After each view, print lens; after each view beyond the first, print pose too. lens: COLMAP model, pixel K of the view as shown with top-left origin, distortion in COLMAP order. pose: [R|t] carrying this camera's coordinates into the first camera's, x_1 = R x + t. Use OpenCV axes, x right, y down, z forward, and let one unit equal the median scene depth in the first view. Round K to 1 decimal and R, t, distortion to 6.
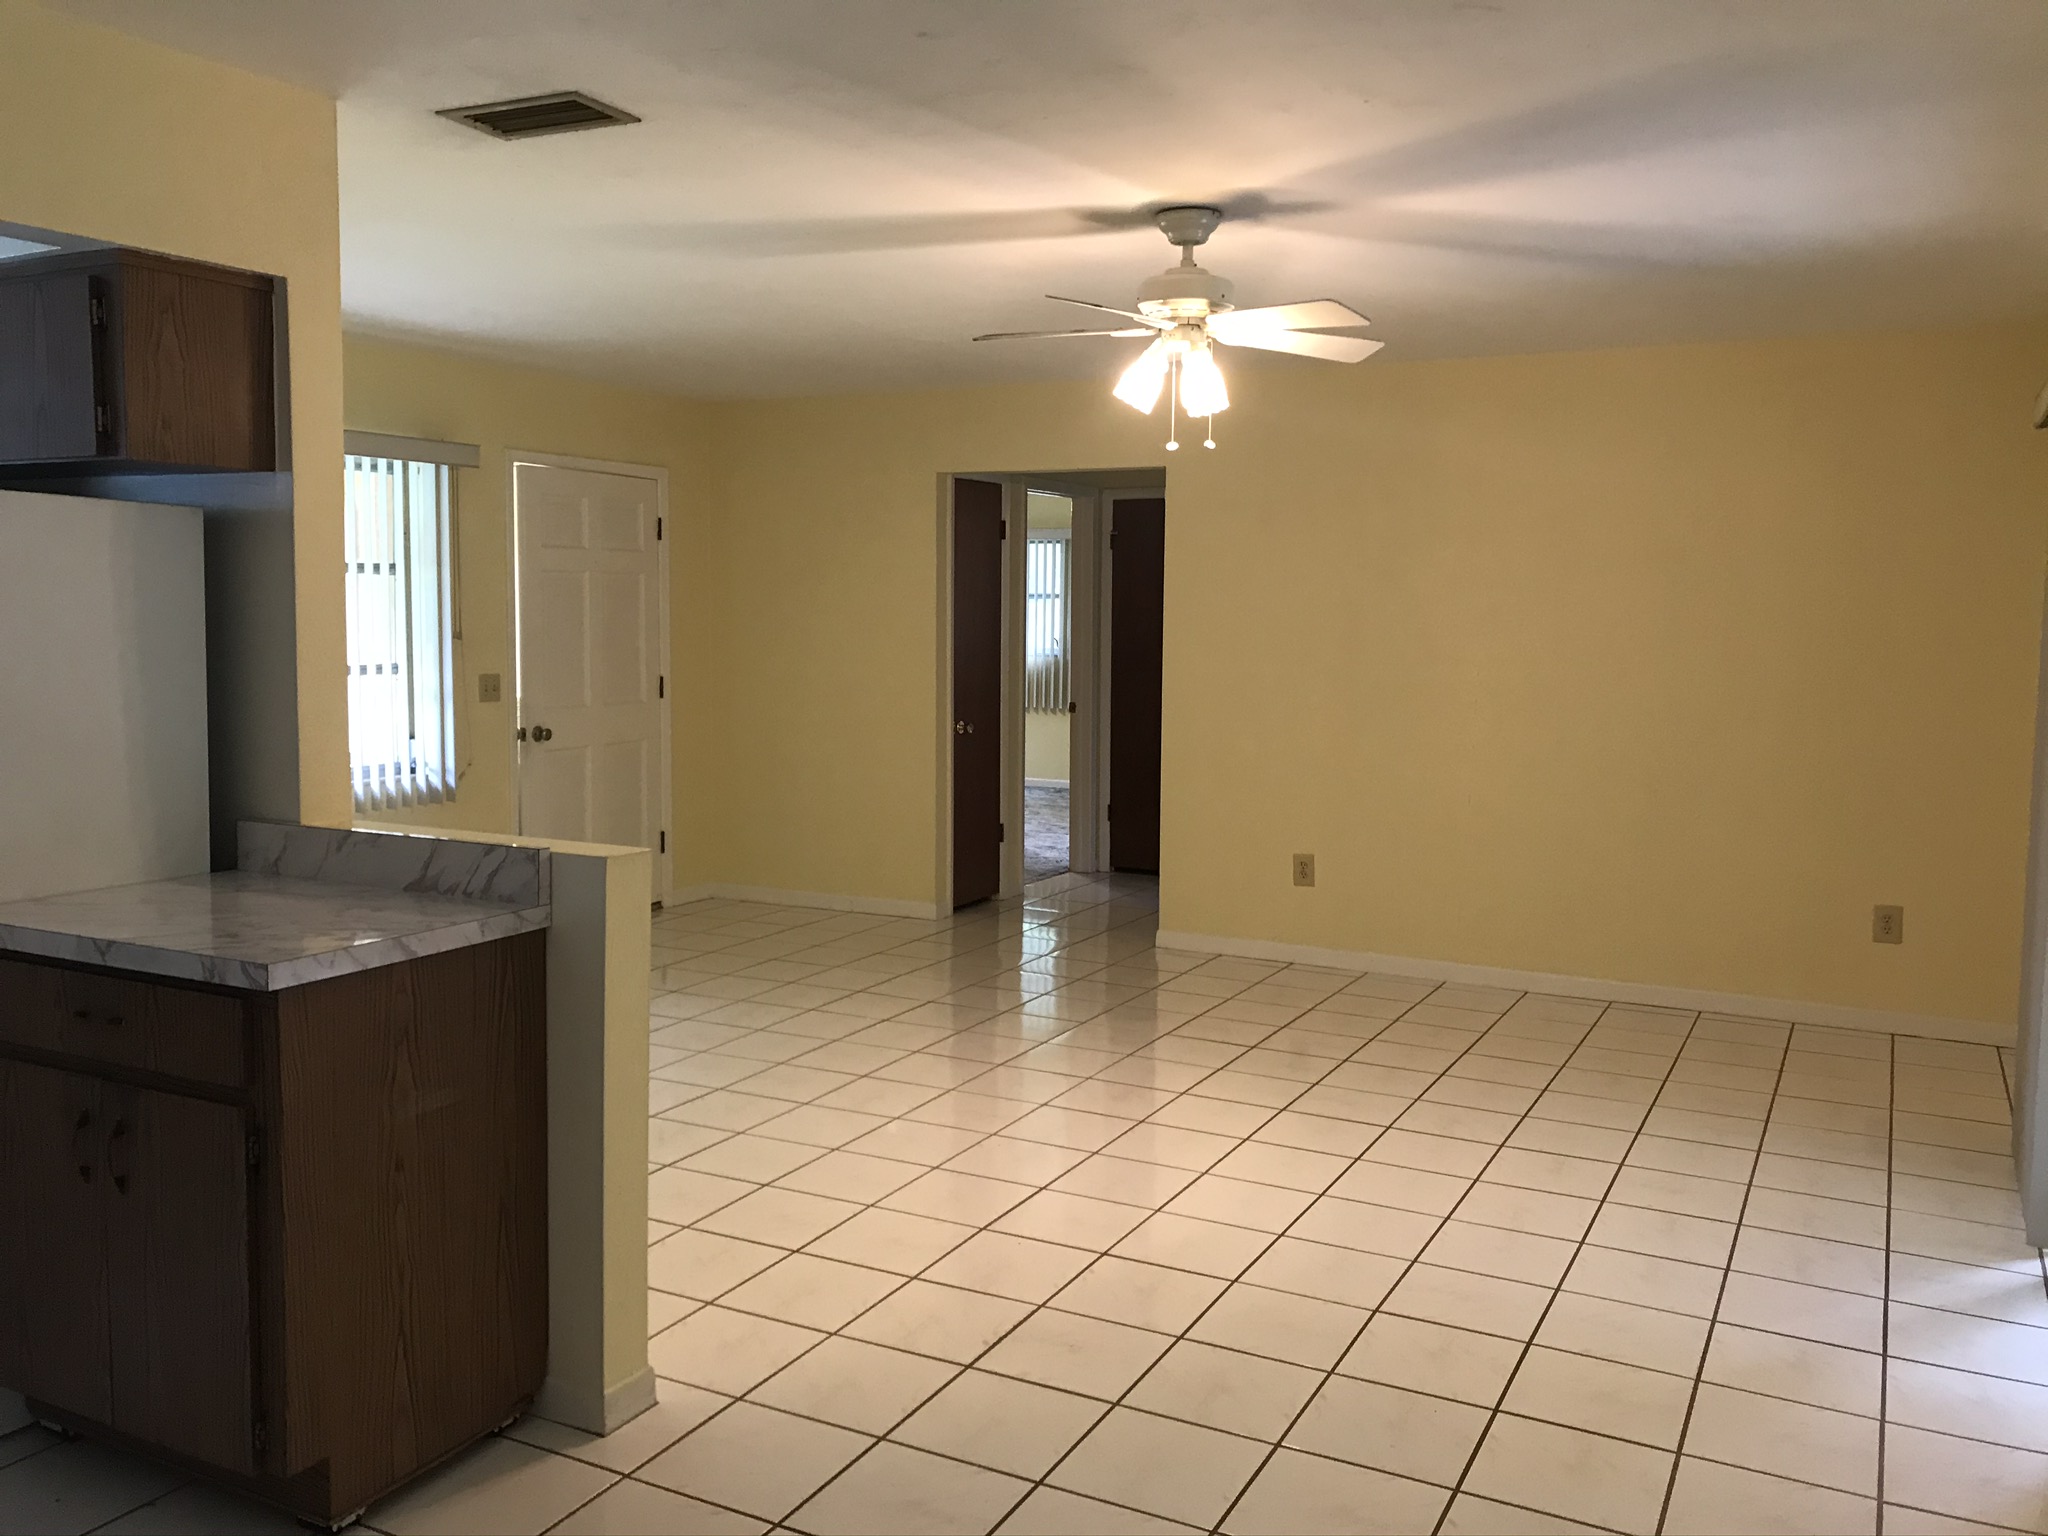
lens RADIAL K [[1720.4, 0, 1031.2], [0, 1720.4, 765.5], [0, 0, 1]] dist [0.048496, -0.002611]
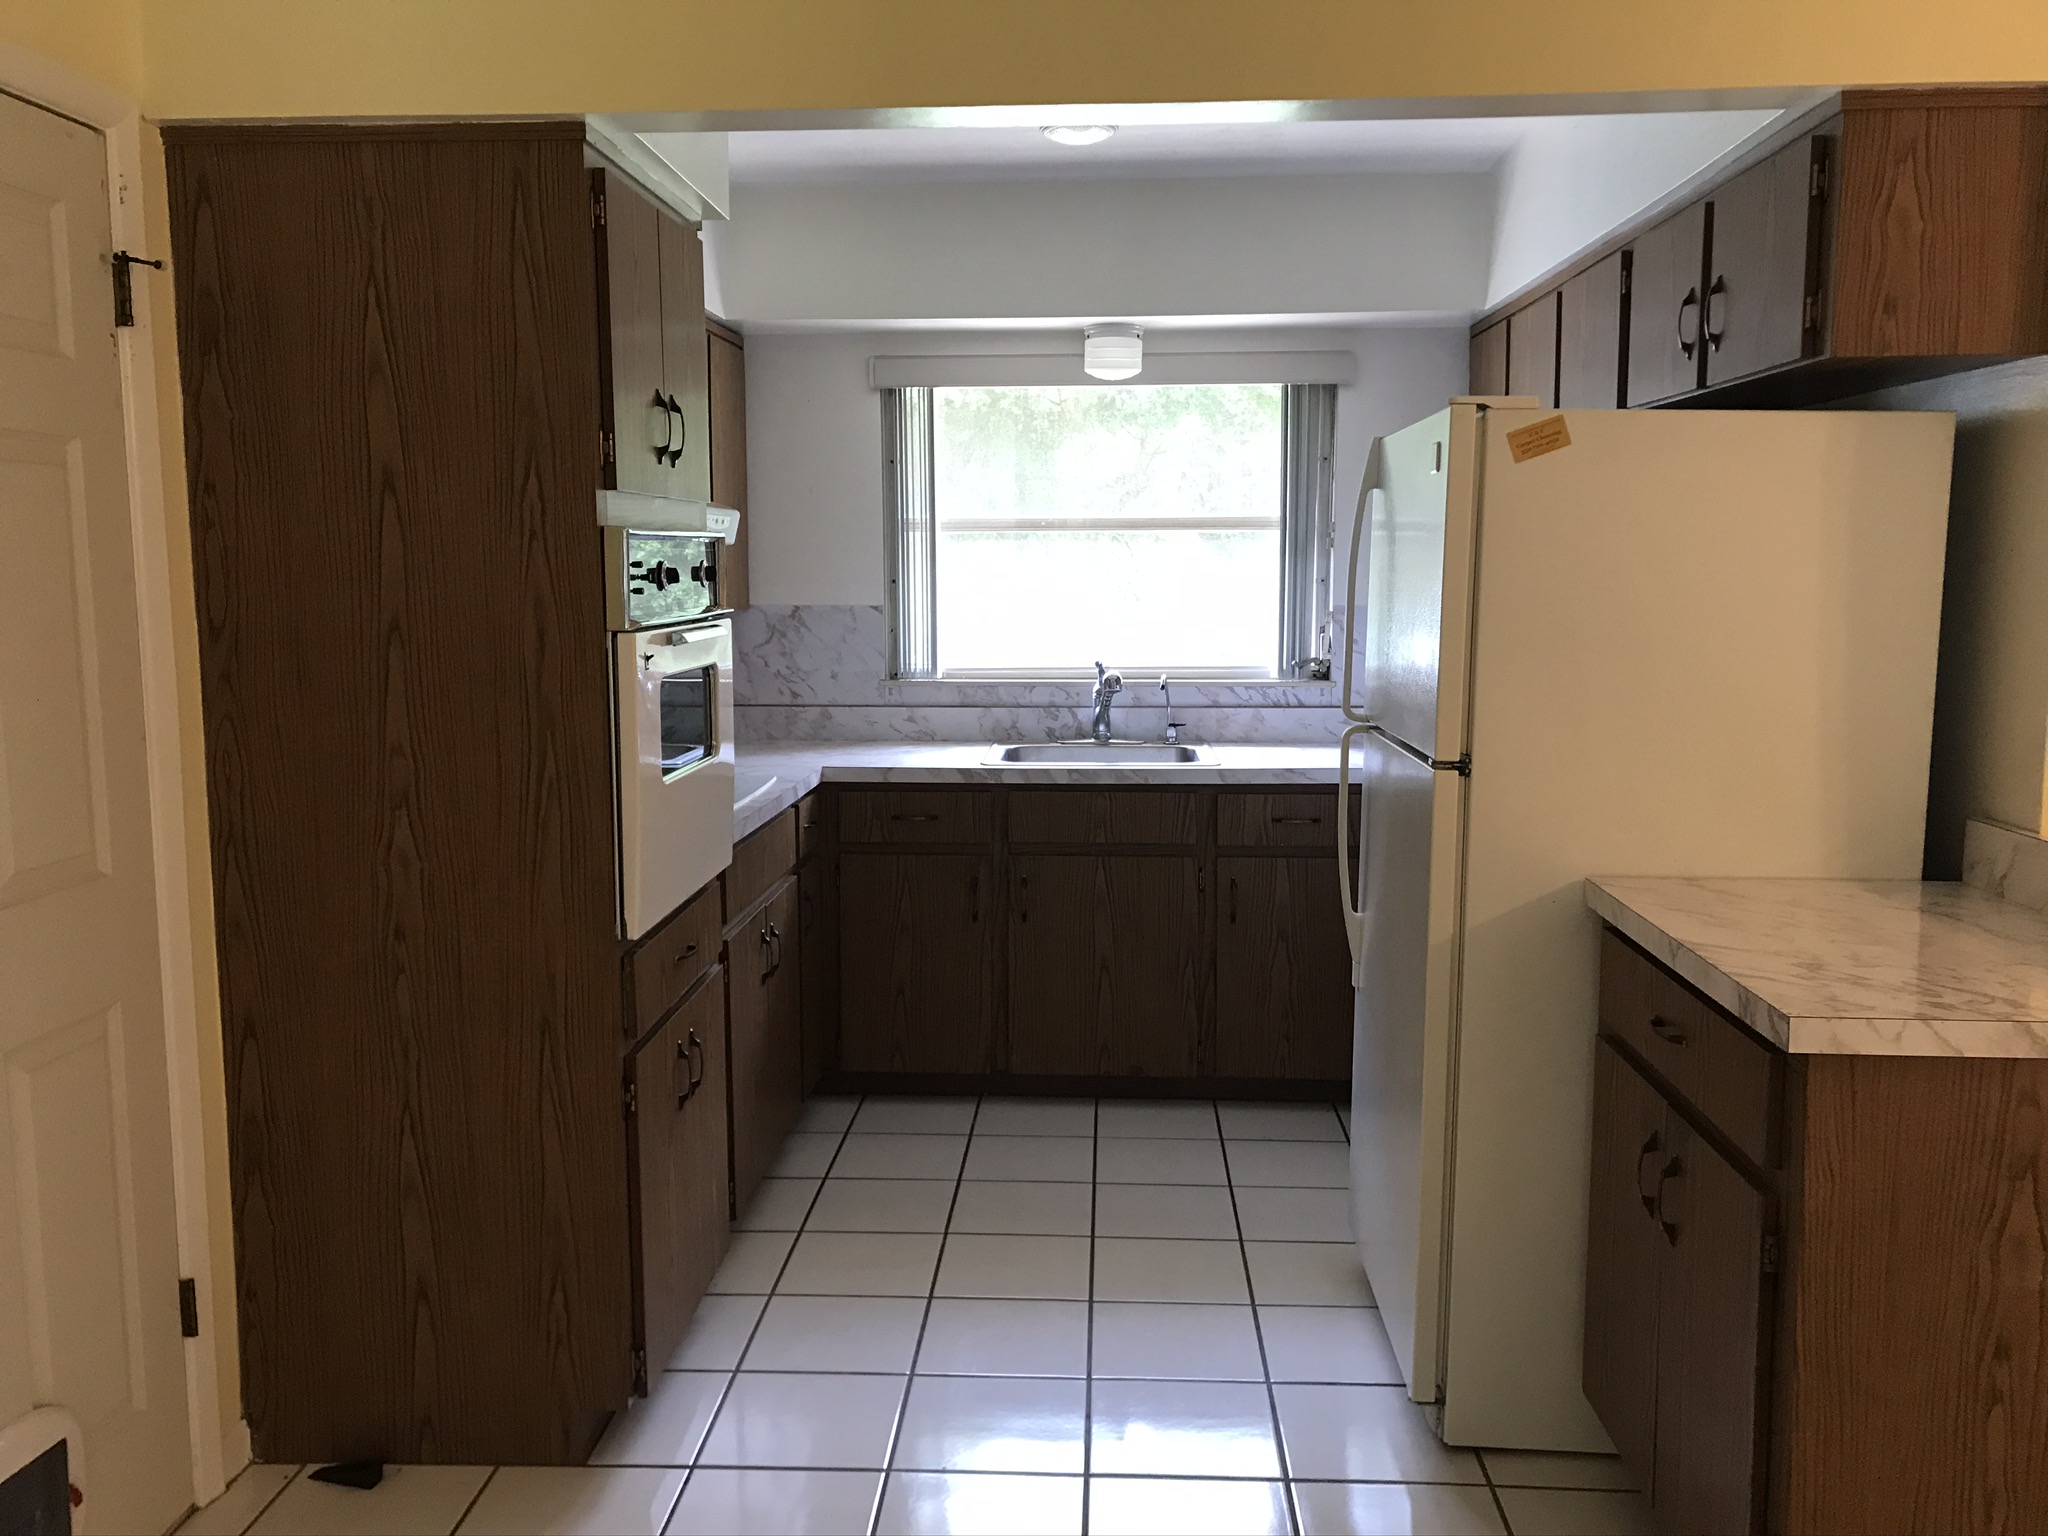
lens RADIAL K [[1720.4, 0, 1016.7], [0, 1720.4, 758.1], [0, 0, 1]] dist [0.048496, -0.002611]
pose [[0.388298, 0.096126, -0.916507, 0.093359], [-0.072794, 0.994637, 0.073480, -0.023190], [0.918655, 0.038184, 0.393212, 0.347176]]
